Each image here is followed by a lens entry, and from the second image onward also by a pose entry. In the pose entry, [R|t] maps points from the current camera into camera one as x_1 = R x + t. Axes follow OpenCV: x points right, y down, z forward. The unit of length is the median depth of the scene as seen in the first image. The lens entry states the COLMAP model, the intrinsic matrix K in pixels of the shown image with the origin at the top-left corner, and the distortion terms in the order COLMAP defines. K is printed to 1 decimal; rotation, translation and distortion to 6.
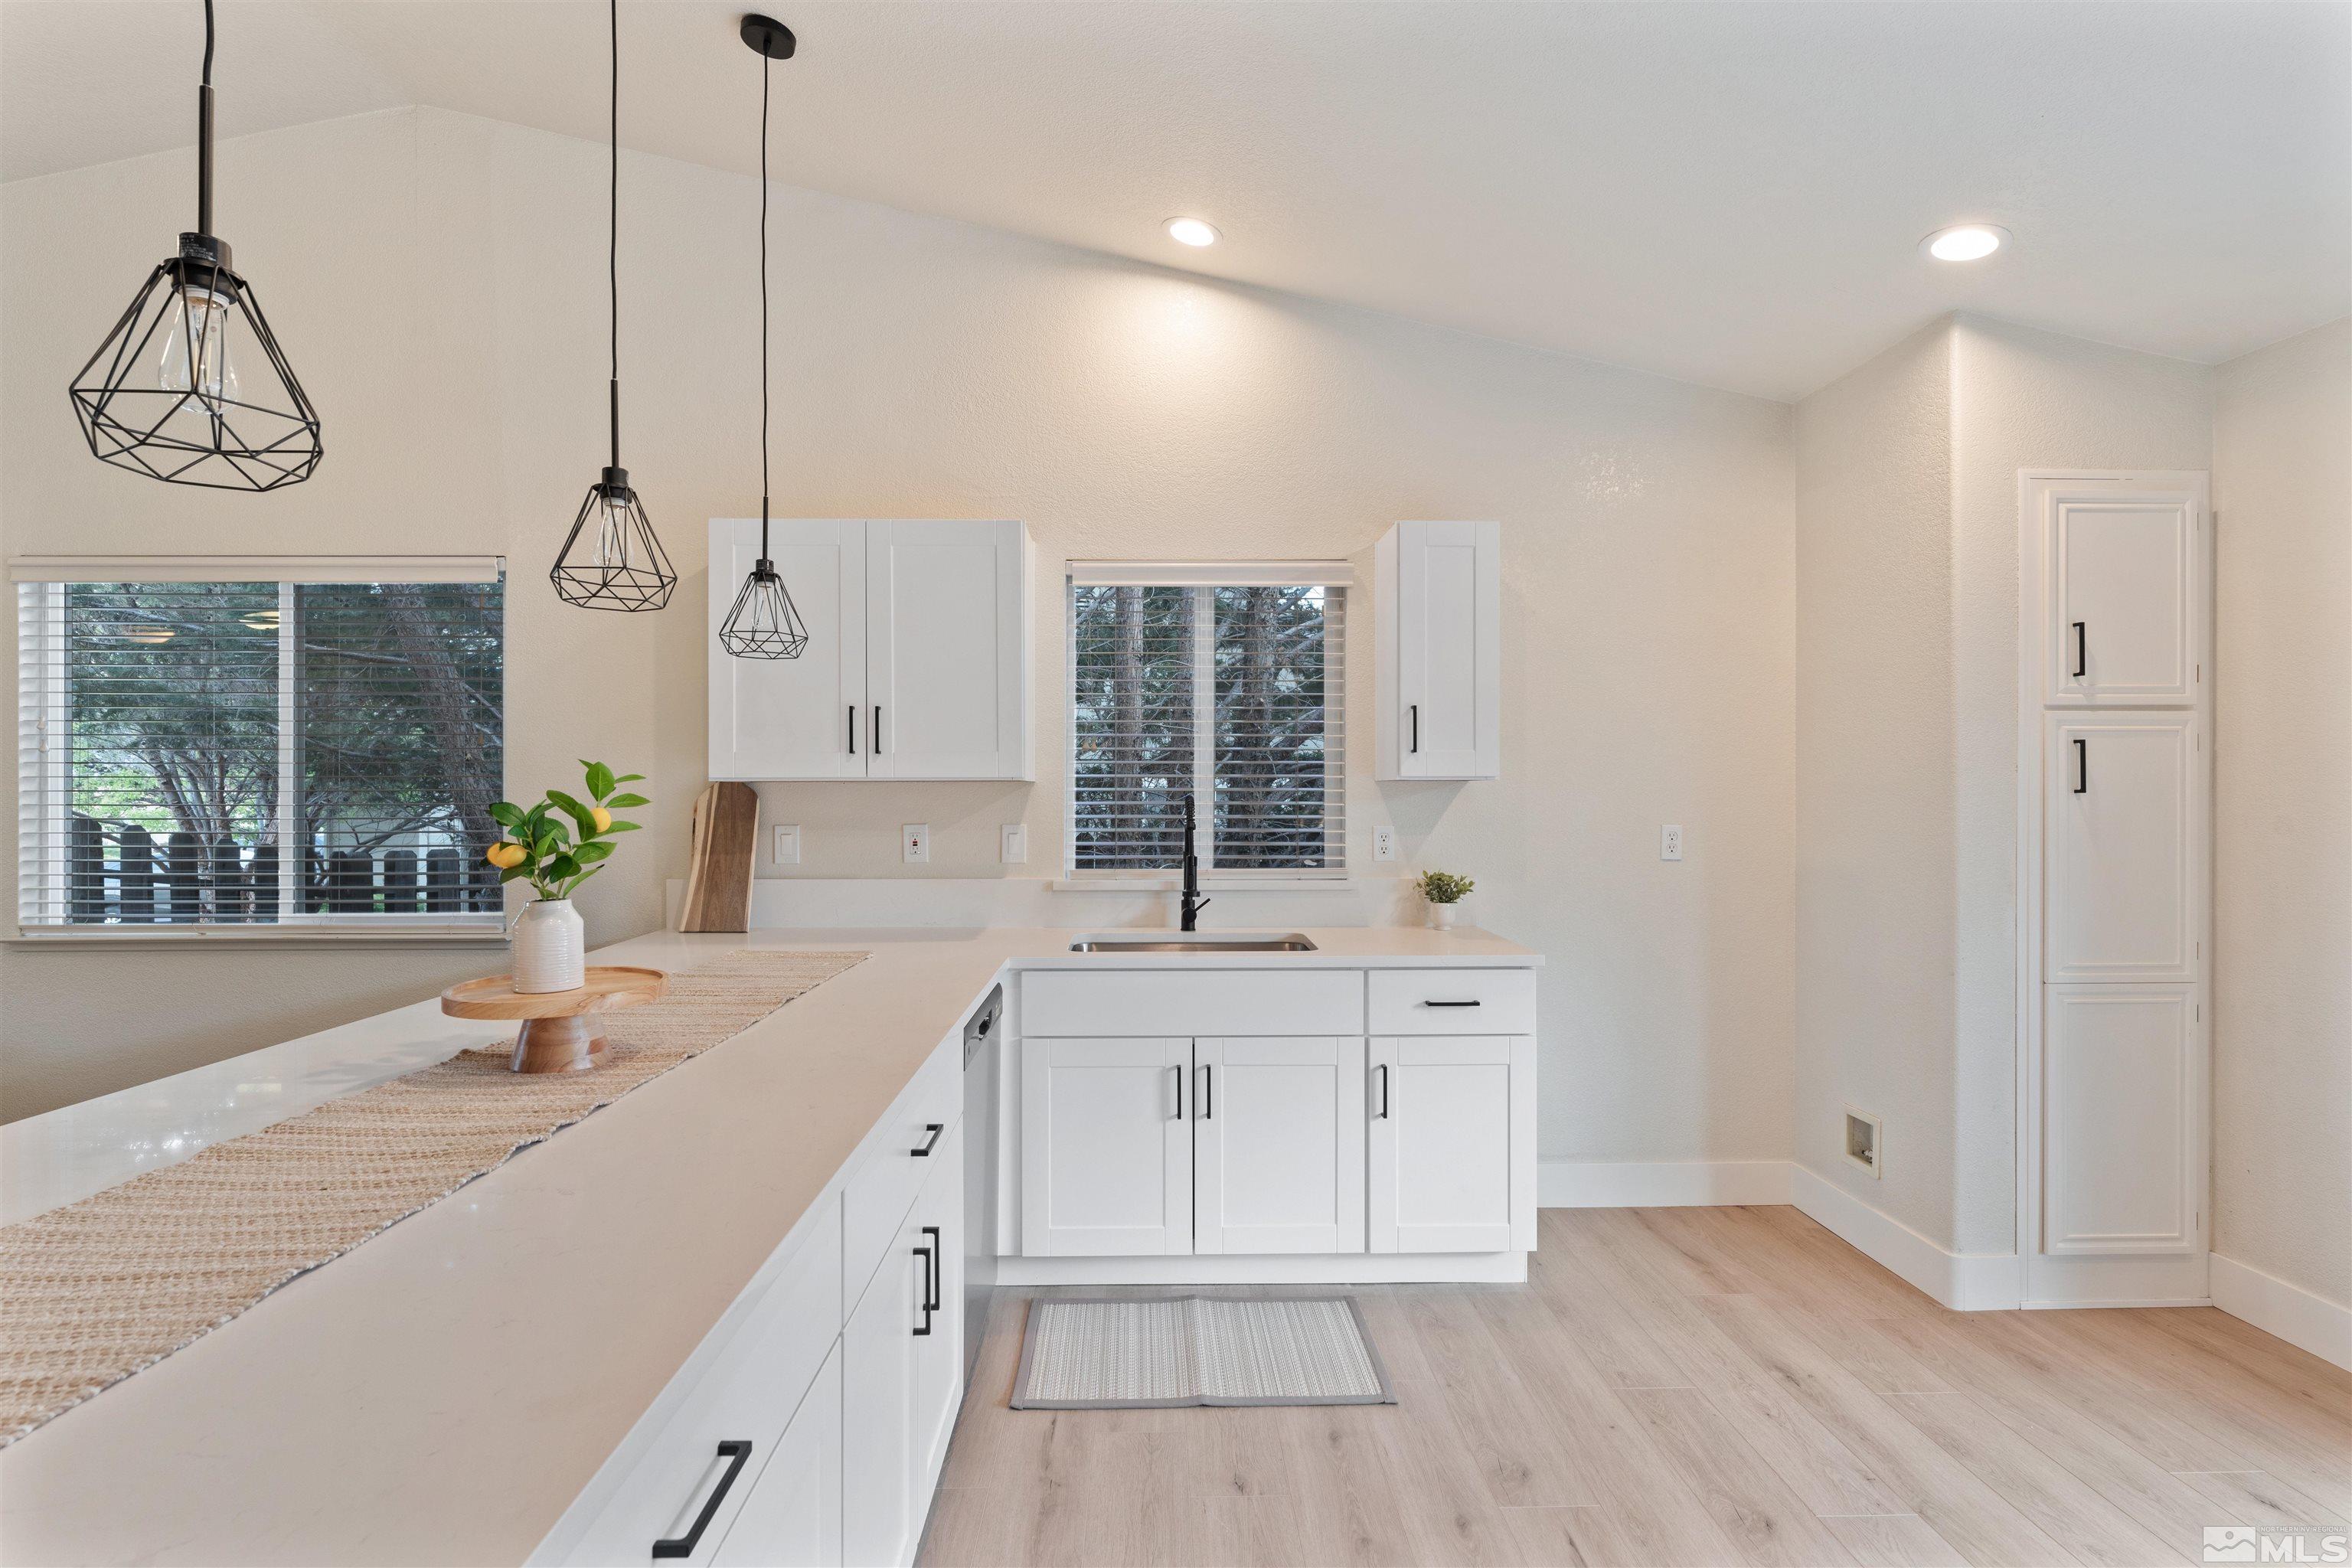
lens RADIAL K [[1125.1, 0, 1187.4], [0, 1125.1, 789.1], [0, 0, 1]] dist [-0.000431, -0.000297]
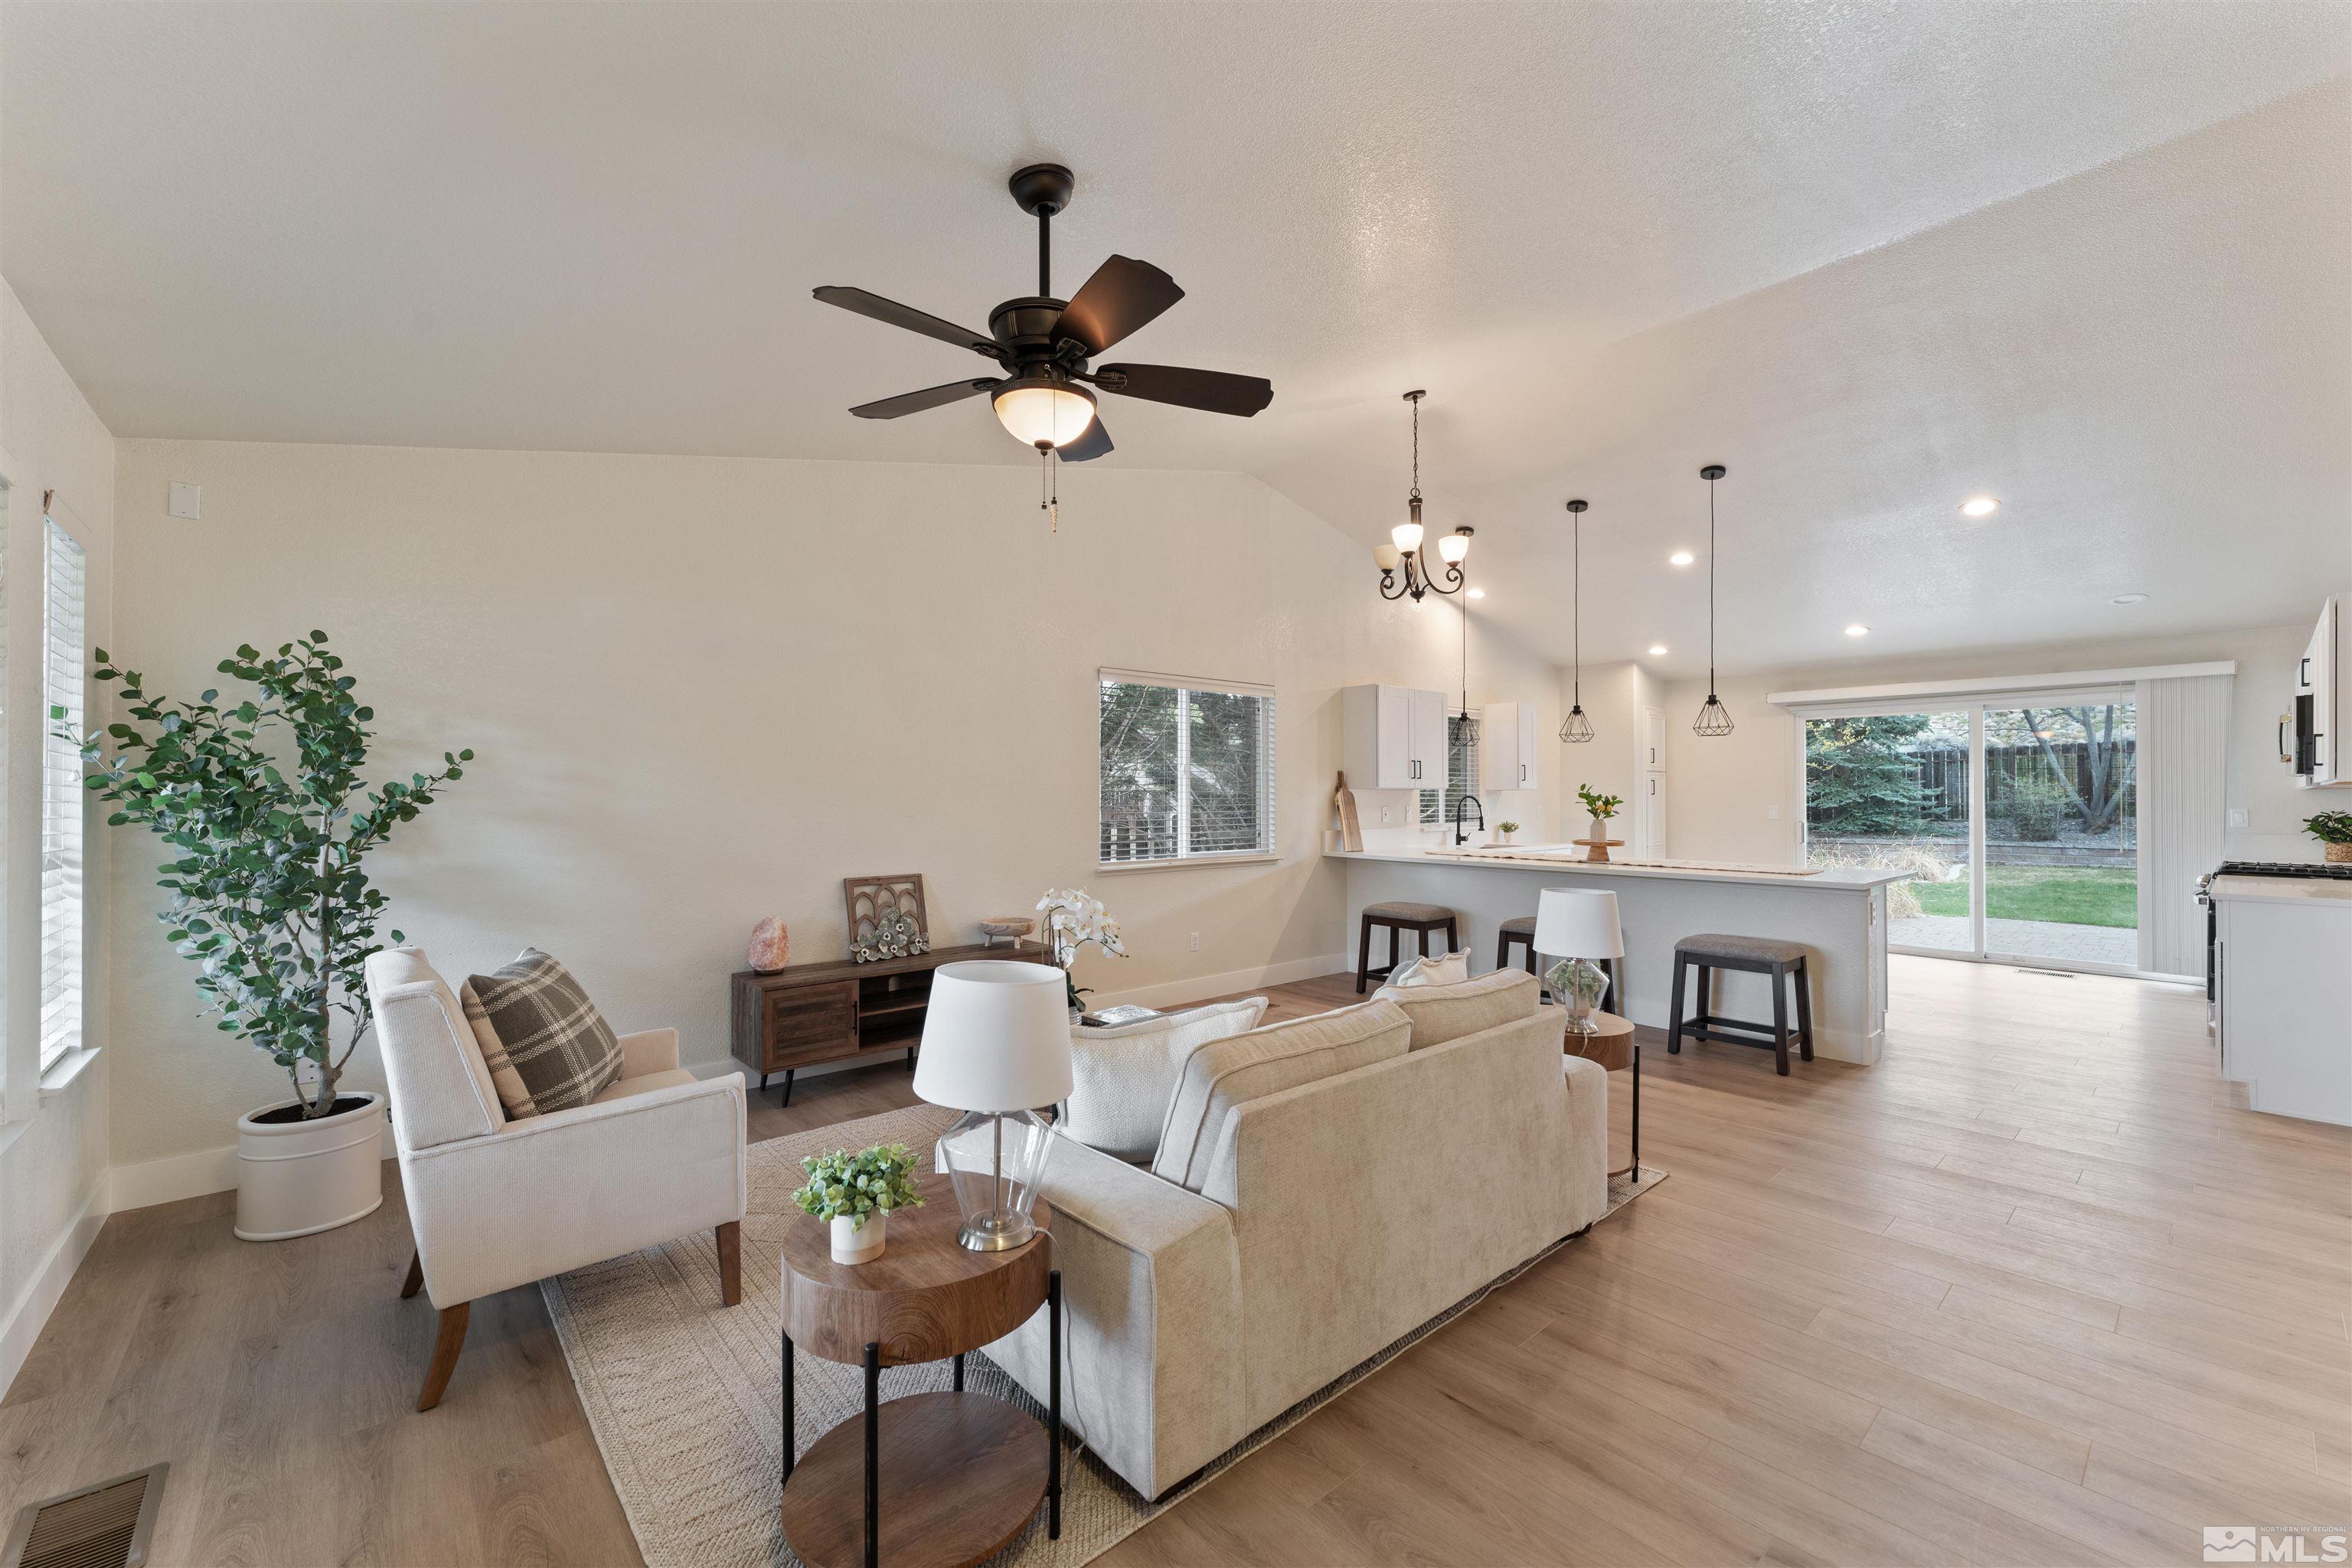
lens RADIAL K [[932.2, 0, 1169.4], [0, 932.2, 793.6], [0, 0, 1]] dist [-0.000461, -0.000036]
pose [[0.772518, 0.003300, 0.634984, -2.102275], [0.000619, 0.999982, -0.005951, 0.015415], [-0.634992, 0.004990, 0.772502, -0.313268]]
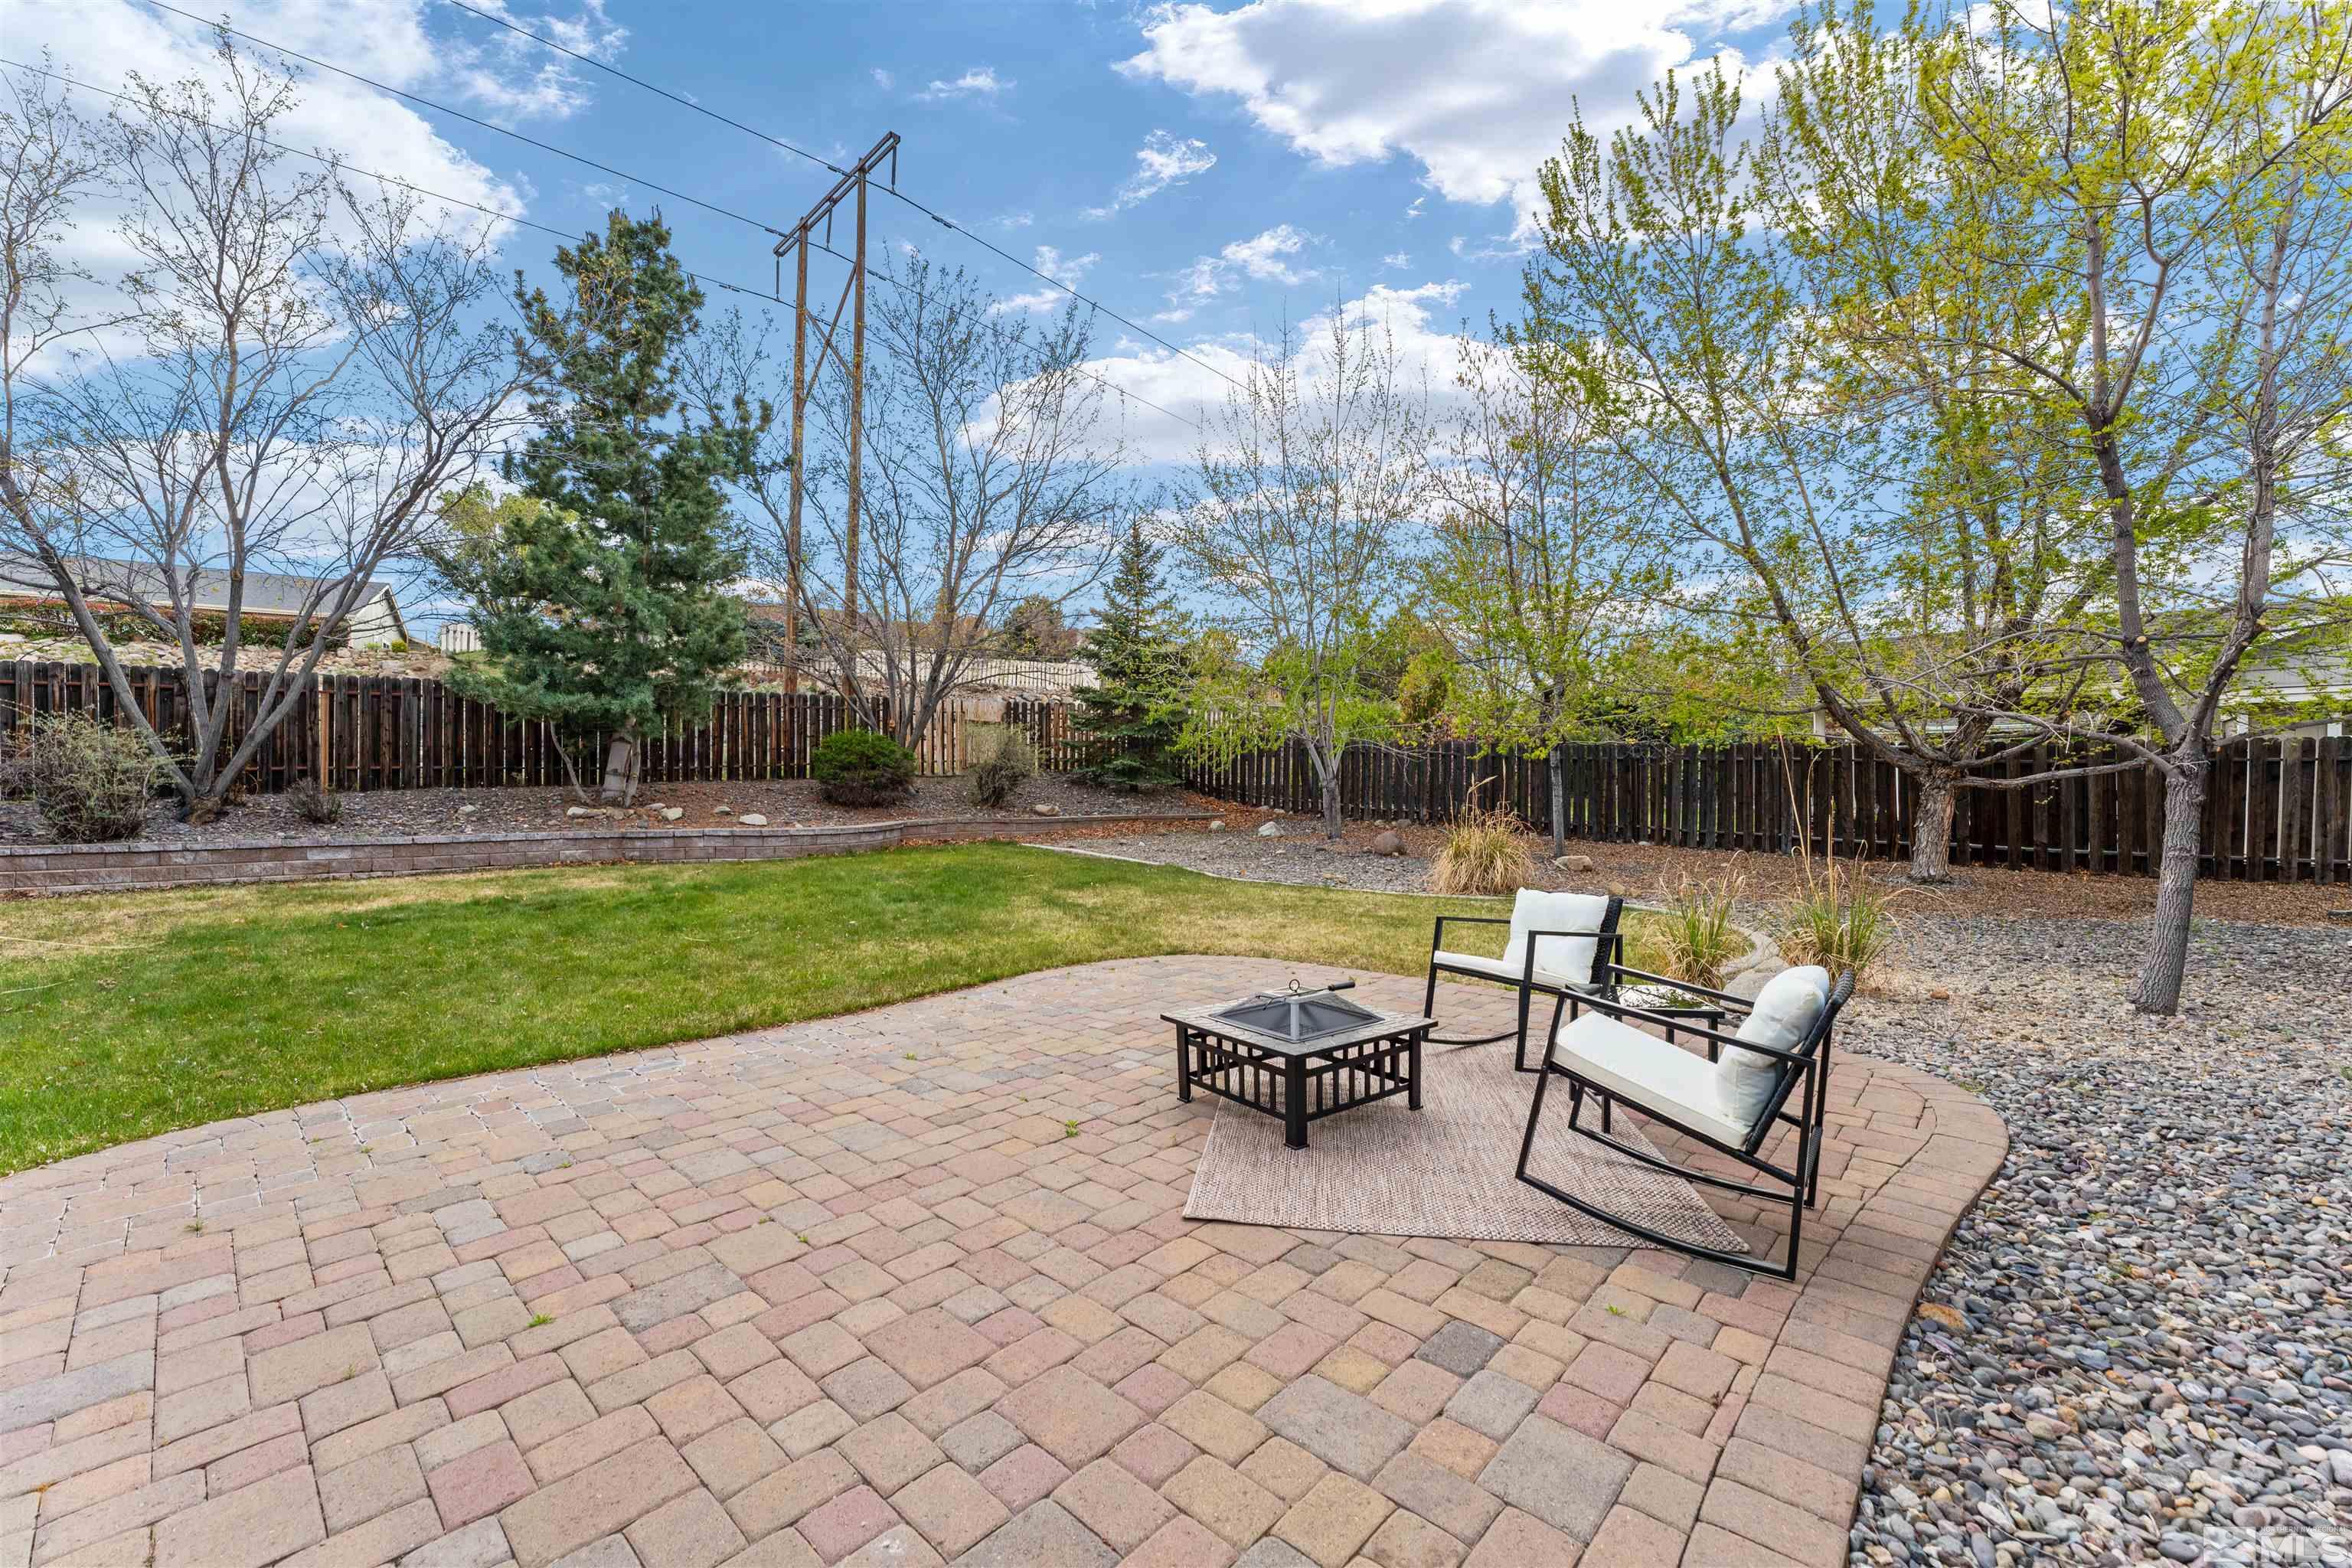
lens RADIAL K [[937.0, 0, 1183.1], [0, 937.0, 786.3], [0, 0, 1]] dist [0.000359, -0.000070]
pose [[-0.704575, 0.005263, 0.709610, 1.663679], [0.002071, 0.999983, -0.005361, 0.142286], [-0.709627, -0.002307, -0.704574, 0.479046]]
